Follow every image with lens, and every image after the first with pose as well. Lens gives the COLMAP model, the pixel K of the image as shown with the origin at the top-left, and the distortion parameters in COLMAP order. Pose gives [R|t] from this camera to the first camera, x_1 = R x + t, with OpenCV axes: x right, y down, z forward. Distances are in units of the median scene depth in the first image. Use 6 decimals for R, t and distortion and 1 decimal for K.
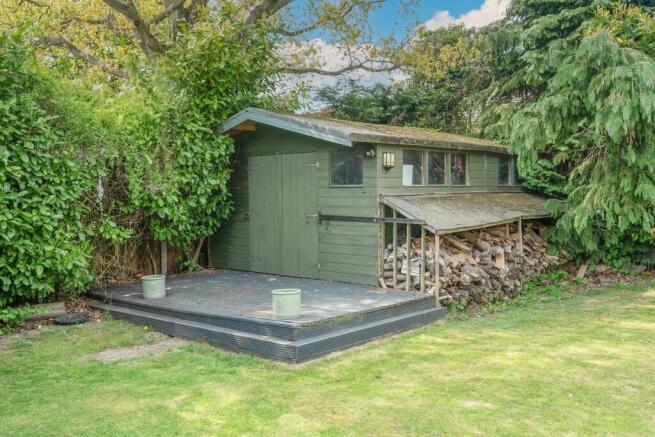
lens RADIAL K [[586.7, 0, 327.4], [0, 586.7, 216.6], [0, 0, 1]] dist [-0.013414, -0.006450]
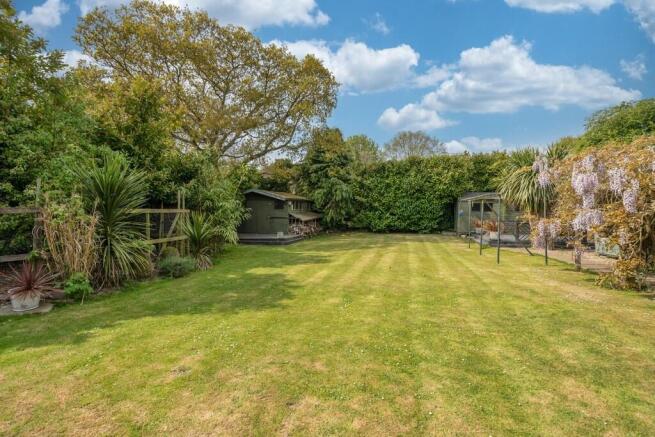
lens RADIAL K [[311.6, 0, 327.5], [0, 311.6, 219.7], [0, 0, 1]] dist [-0.005456, -0.000526]
pose [[0.871628, 0.006321, 0.490127, -0.722139], [-0.002041, 0.999955, -0.009267, 0.036338], [-0.490164, 0.007077, 0.871602, -1.017984]]
